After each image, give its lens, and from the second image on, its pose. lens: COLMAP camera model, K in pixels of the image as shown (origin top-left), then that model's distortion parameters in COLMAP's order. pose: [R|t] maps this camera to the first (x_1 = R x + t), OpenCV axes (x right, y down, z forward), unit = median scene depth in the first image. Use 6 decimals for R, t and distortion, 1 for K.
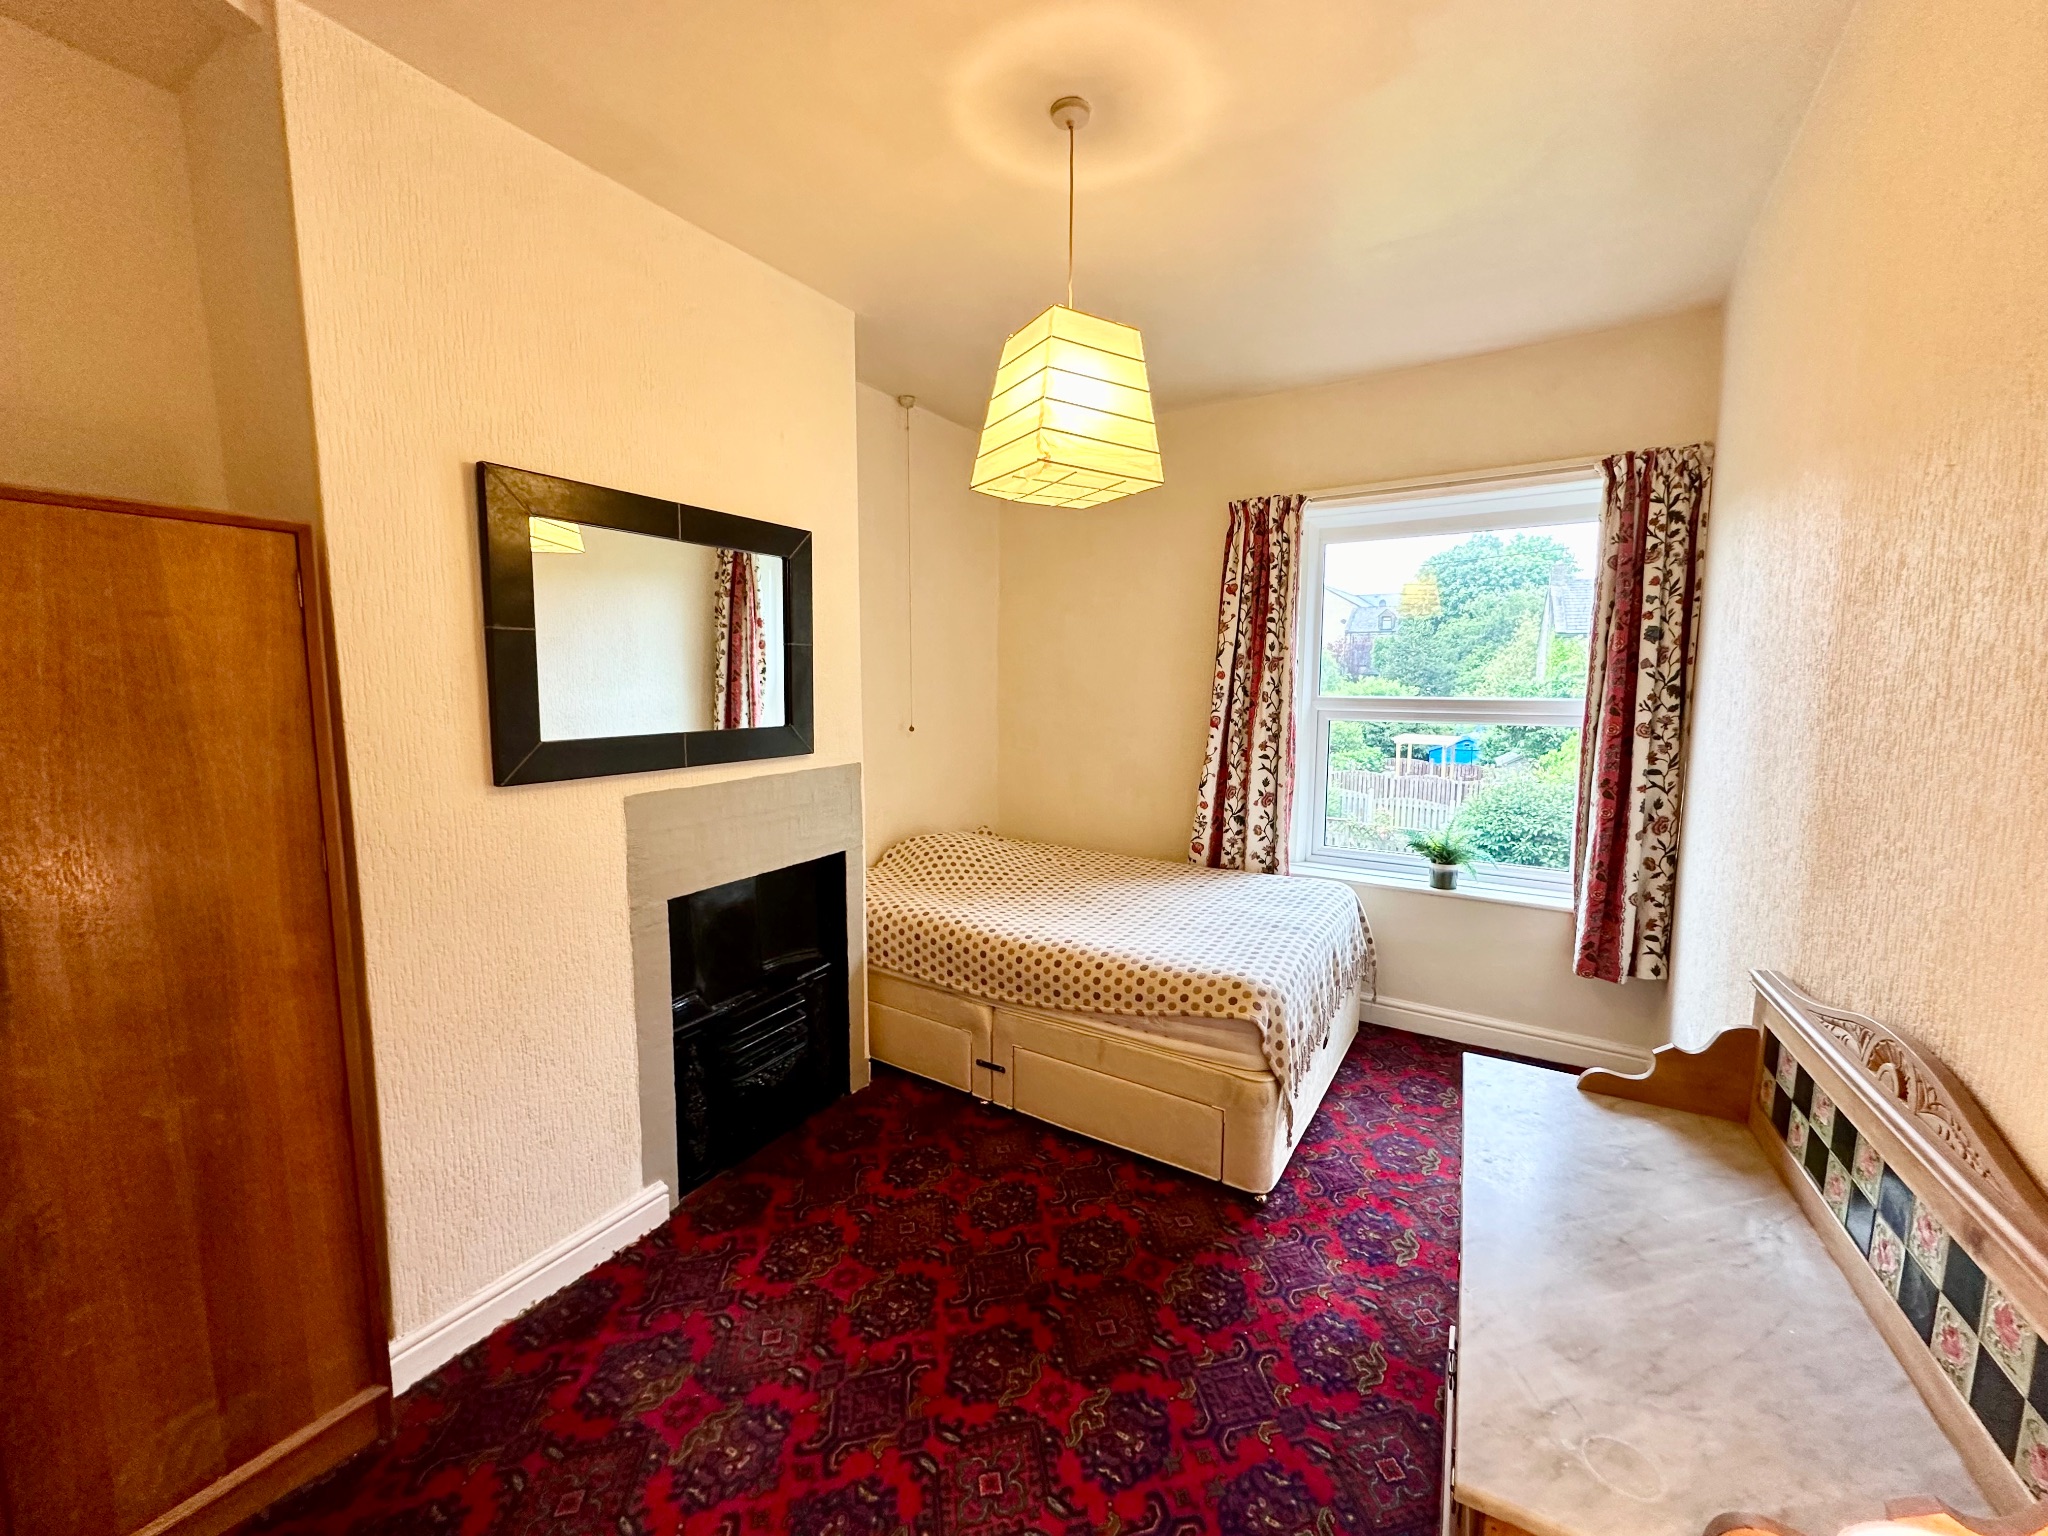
lens RADIAL K [[809.4, 0, 1025.1], [0, 809.4, 765.4], [0, 0, 1]] dist [-0.003629, 0.000307]
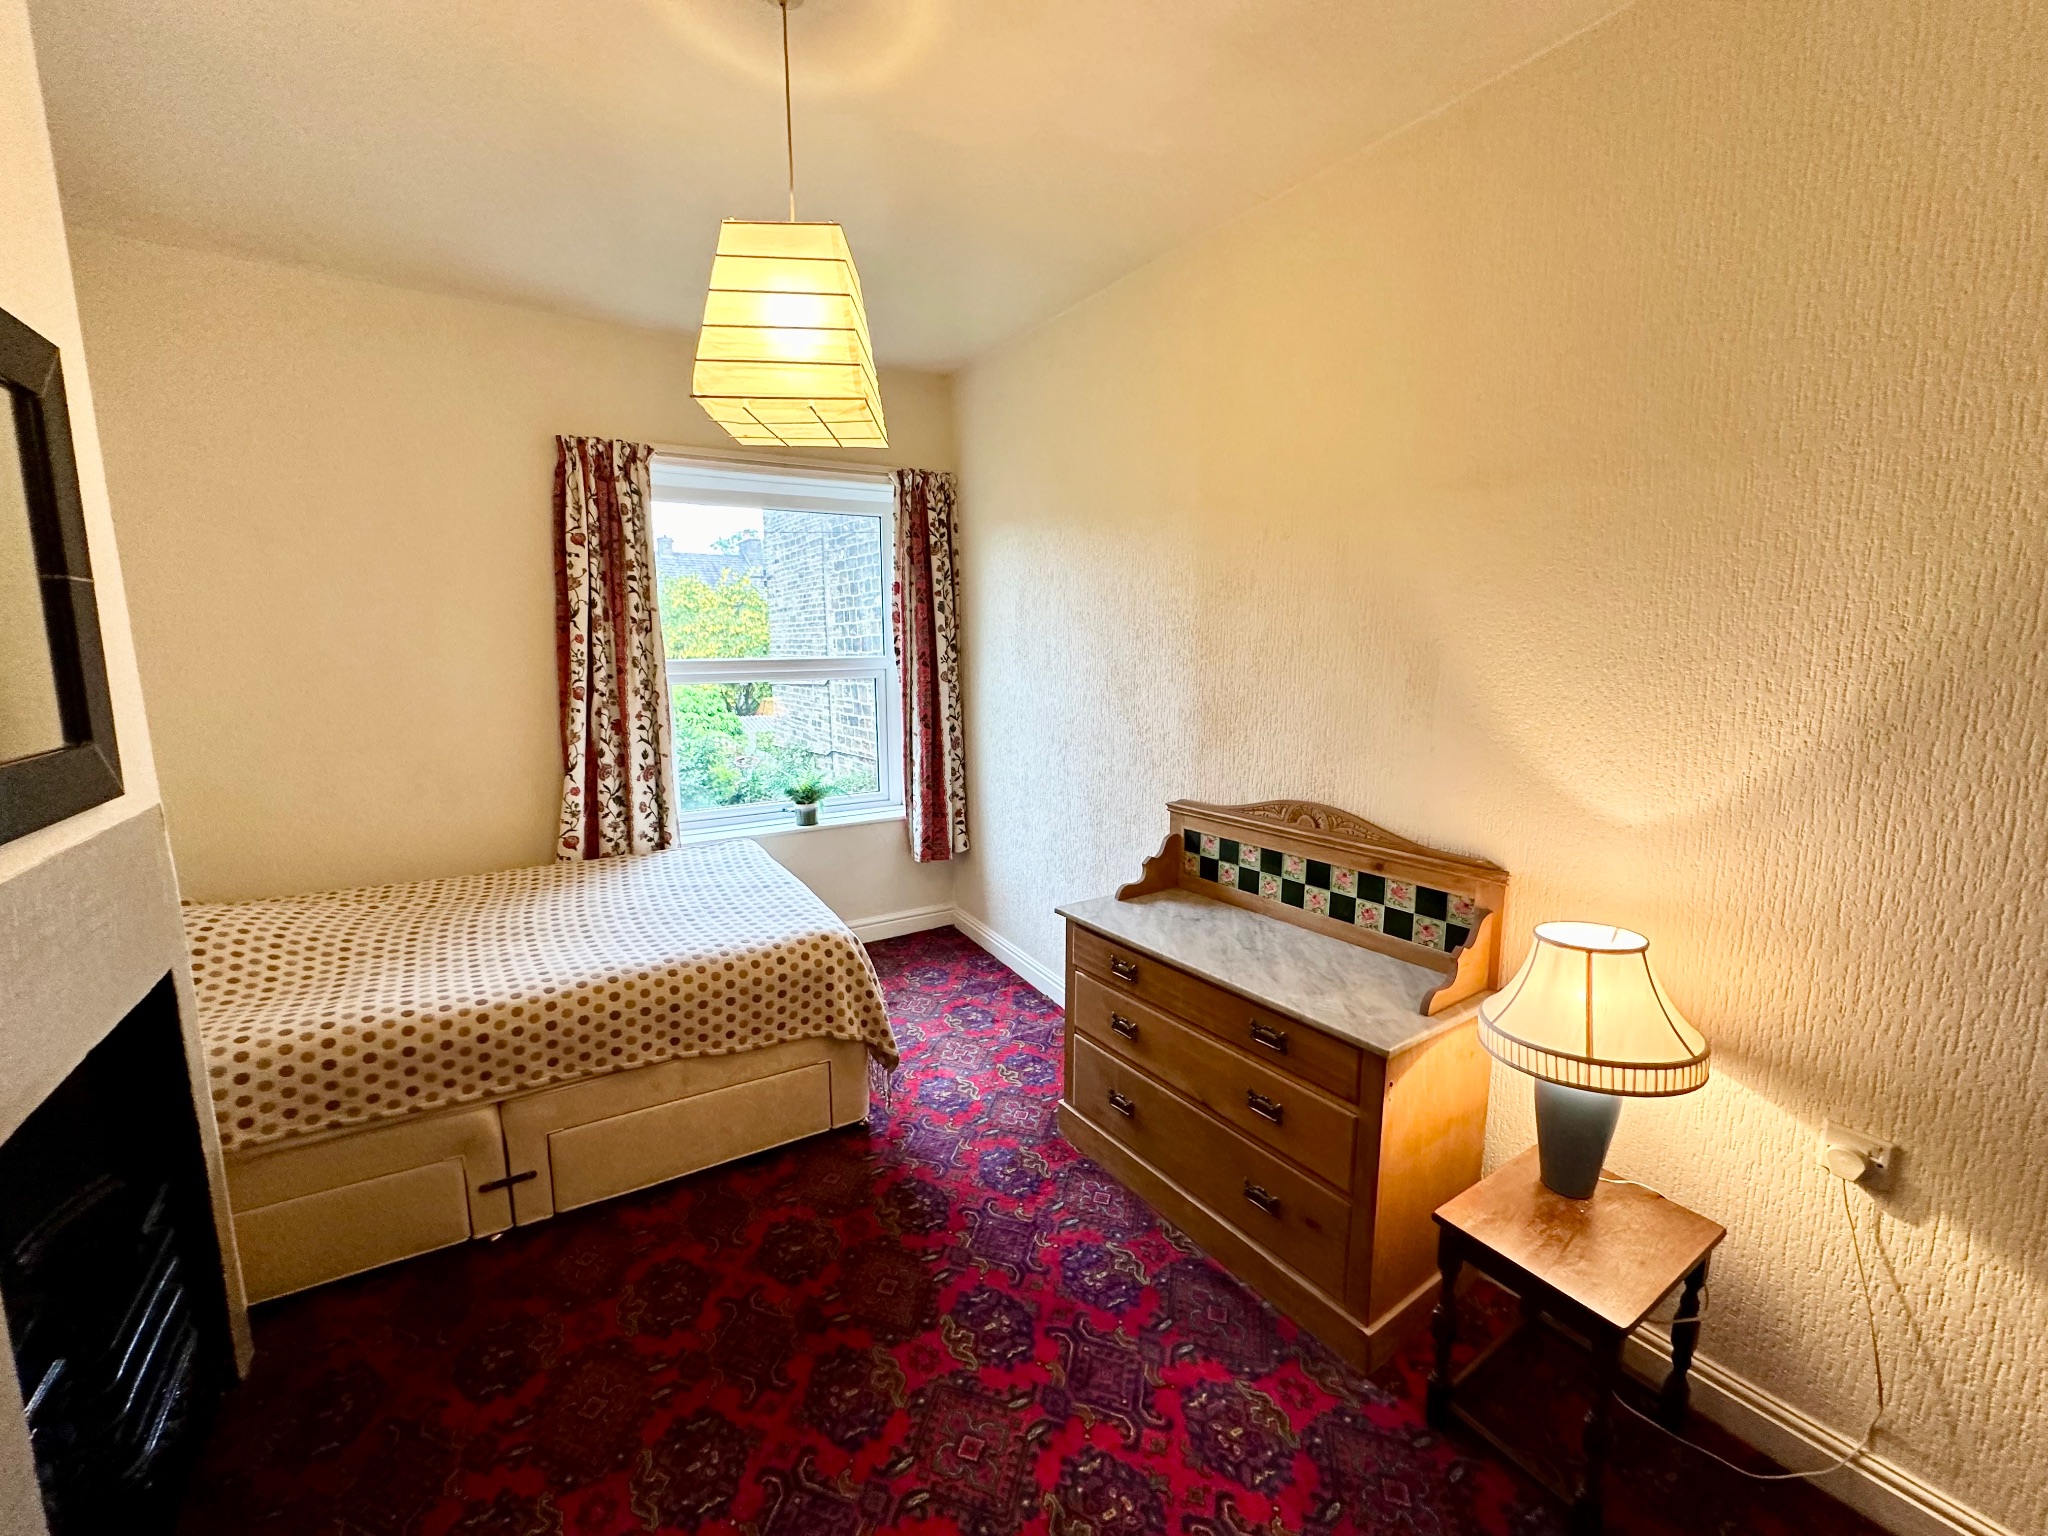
lens RADIAL K [[809.4, 0, 1028.3], [0, 809.4, 765.2], [0, 0, 1]] dist [-0.003629, 0.000307]
pose [[0.450026, -0.142401, 0.881589, -0.419610], [0.104215, 0.988833, 0.106526, -0.025978], [-0.886914, 0.043935, 0.459841, 0.237404]]
